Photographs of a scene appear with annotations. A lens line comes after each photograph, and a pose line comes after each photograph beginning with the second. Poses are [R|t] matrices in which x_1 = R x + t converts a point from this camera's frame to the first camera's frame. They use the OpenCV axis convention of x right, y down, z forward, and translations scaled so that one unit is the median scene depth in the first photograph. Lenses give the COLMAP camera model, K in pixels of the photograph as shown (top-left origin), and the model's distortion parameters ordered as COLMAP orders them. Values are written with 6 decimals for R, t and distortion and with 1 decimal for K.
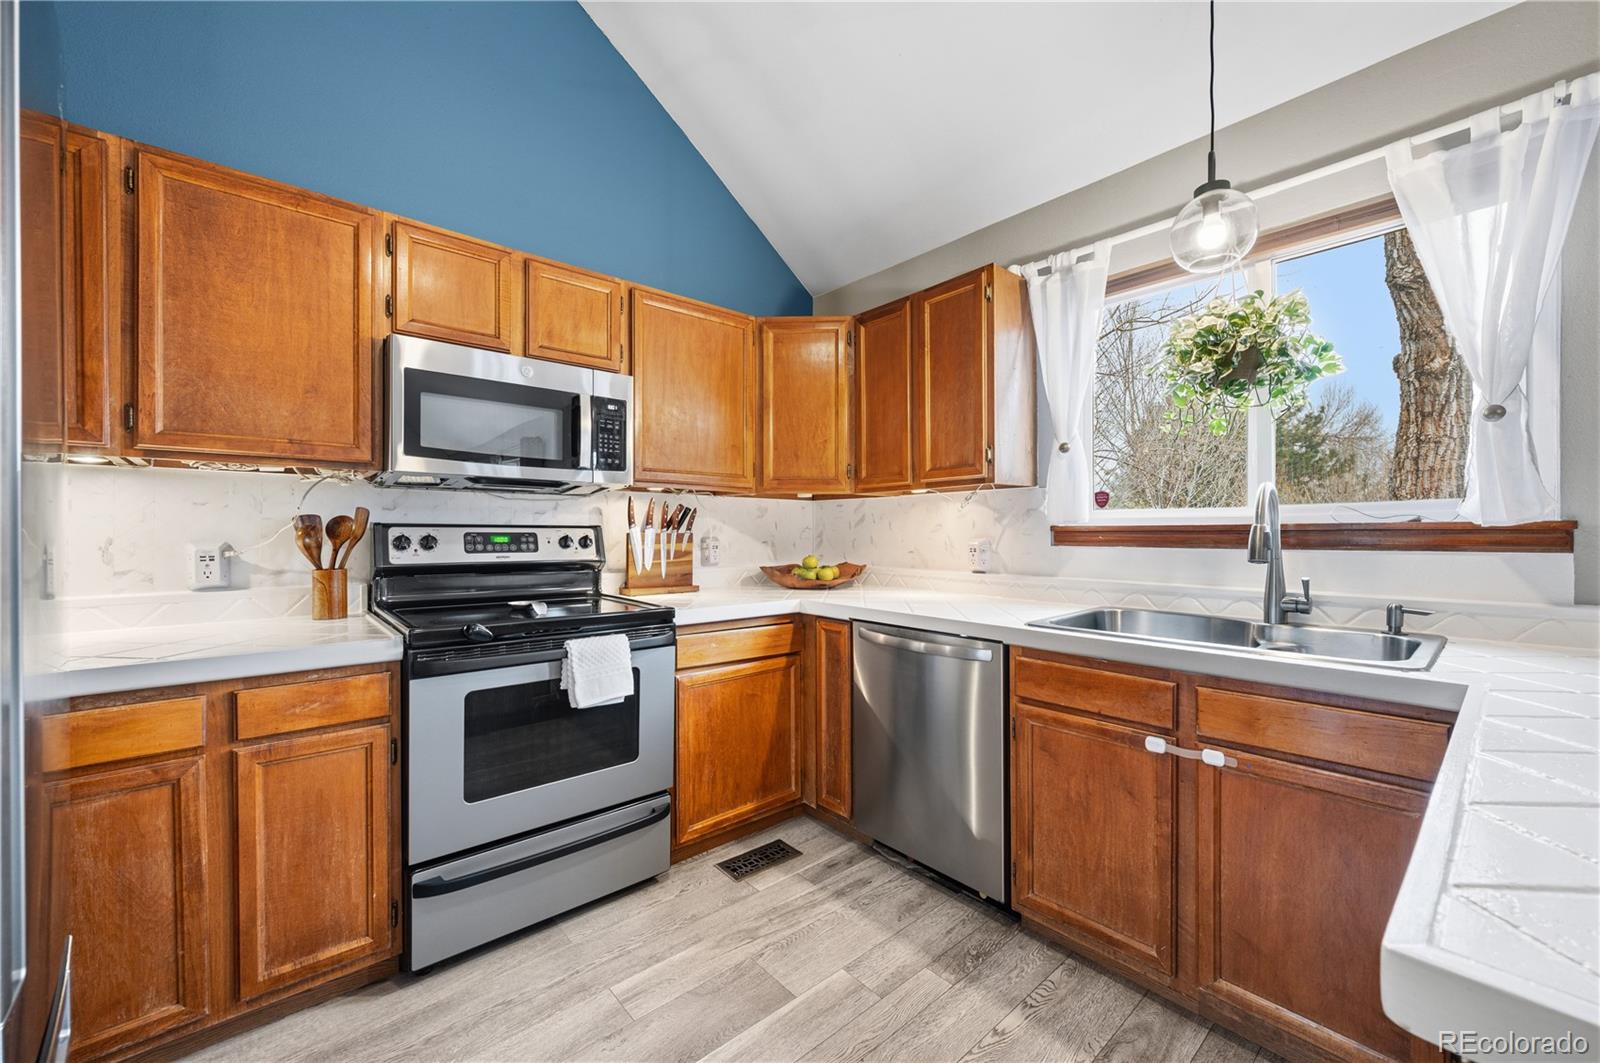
lens RADIAL K [[626.7, 0, 800.8], [0, 626.7, 535.9], [0, 0, 1]] dist [-0.001440, -0.000521]
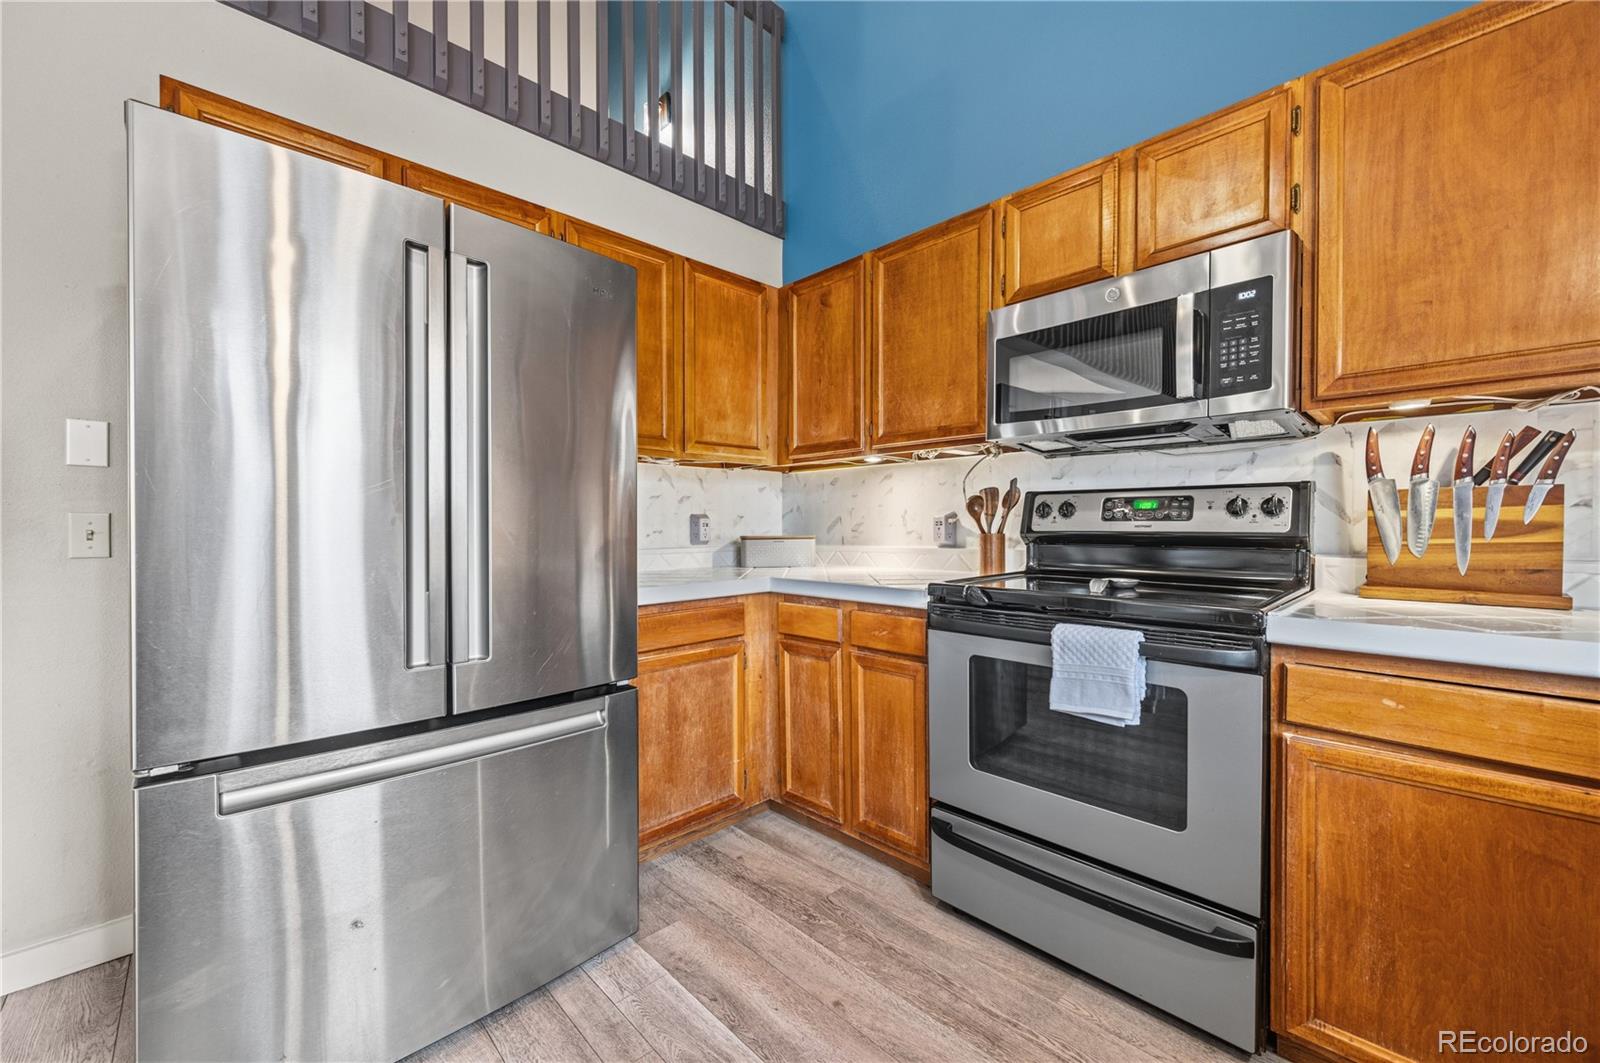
lens RADIAL K [[633.7, 0, 799.4], [0, 633.7, 531.8], [0, 0, 1]] dist [-0.000256, 0.000156]
pose [[0.046996, 0.006619, -0.998873, 0.342784], [-0.004942, 0.999967, 0.006394, 0.038727], [0.998883, 0.004636, 0.047027, 0.518136]]
